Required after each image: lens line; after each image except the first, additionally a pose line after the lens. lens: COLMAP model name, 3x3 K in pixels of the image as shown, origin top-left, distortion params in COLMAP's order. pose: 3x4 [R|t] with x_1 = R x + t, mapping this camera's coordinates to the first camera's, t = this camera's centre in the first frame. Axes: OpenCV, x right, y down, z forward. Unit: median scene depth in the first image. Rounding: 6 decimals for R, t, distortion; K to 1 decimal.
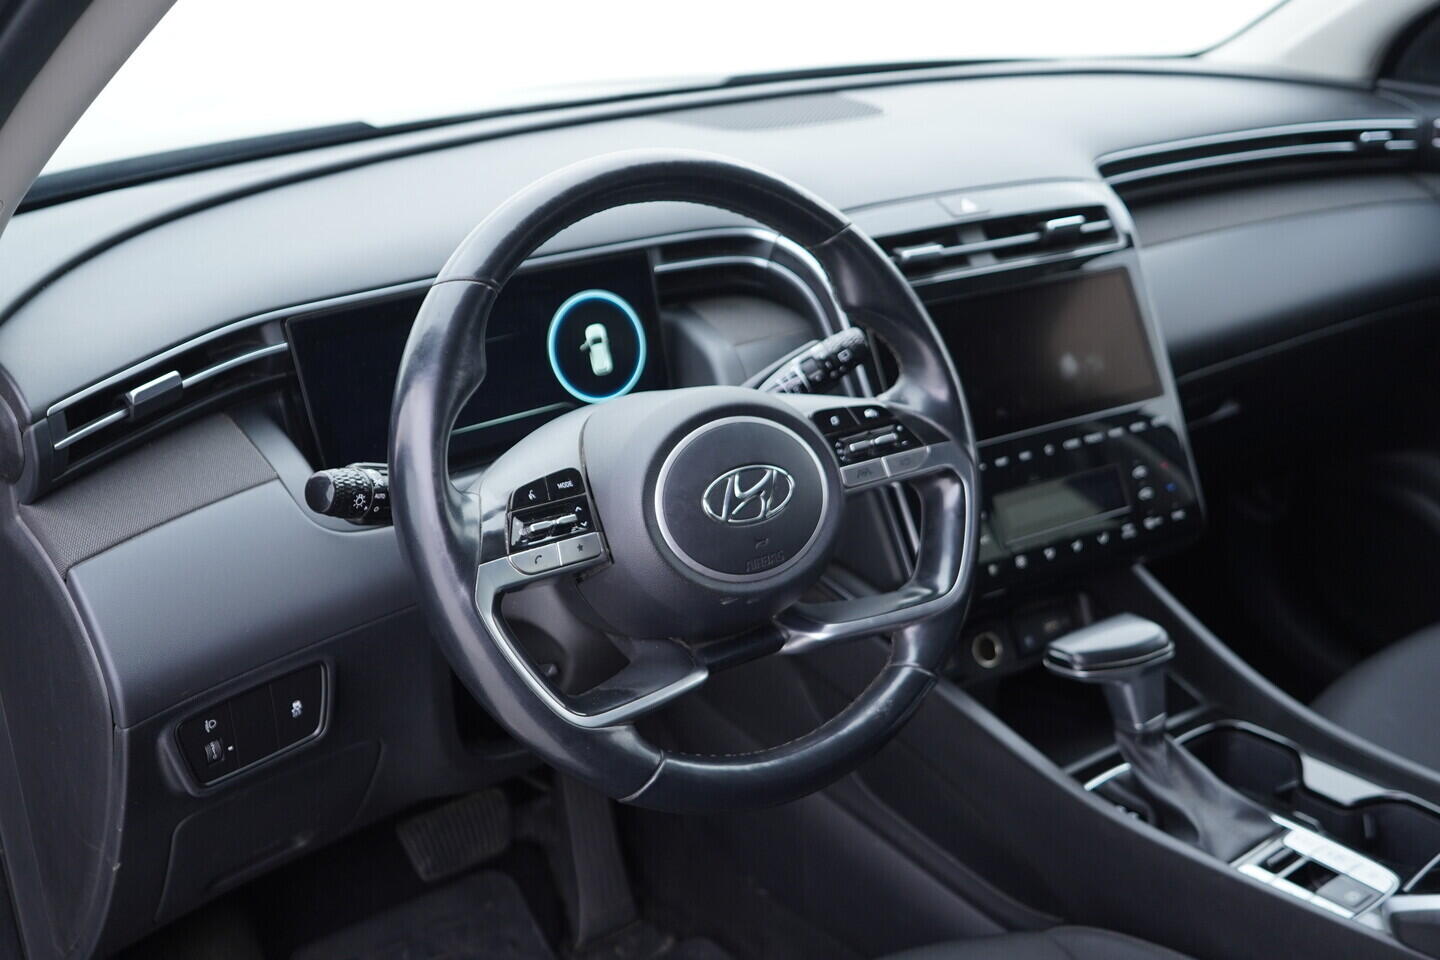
lens RADIAL K [[1446.5, 0, 720.0], [0, 1446.5, 480.0], [0, 0, 1]] dist [-0.001949, 0.009748]
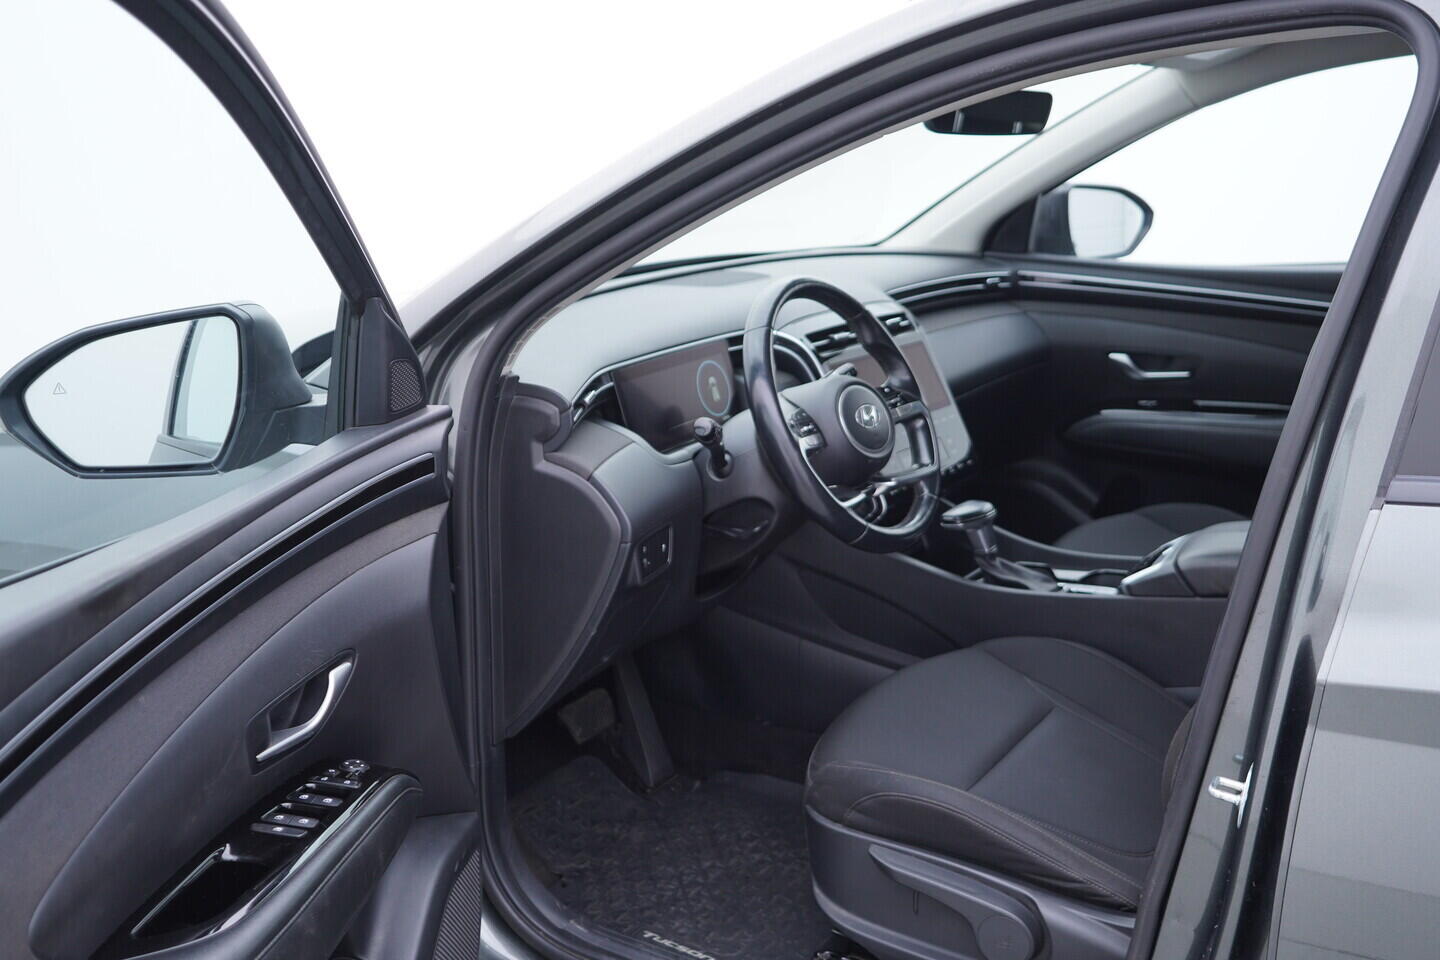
lens RADIAL K [[1446.5, 0, 720.0], [0, 1446.5, 480.0], [0, 0, 1]] dist [-0.001949, 0.009748]
pose [[0.934443, -0.093251, 0.343686, -0.624808], [0.143610, 0.981827, -0.124064, 0.224844], [-0.325871, 0.165288, 0.930853, -0.658531]]
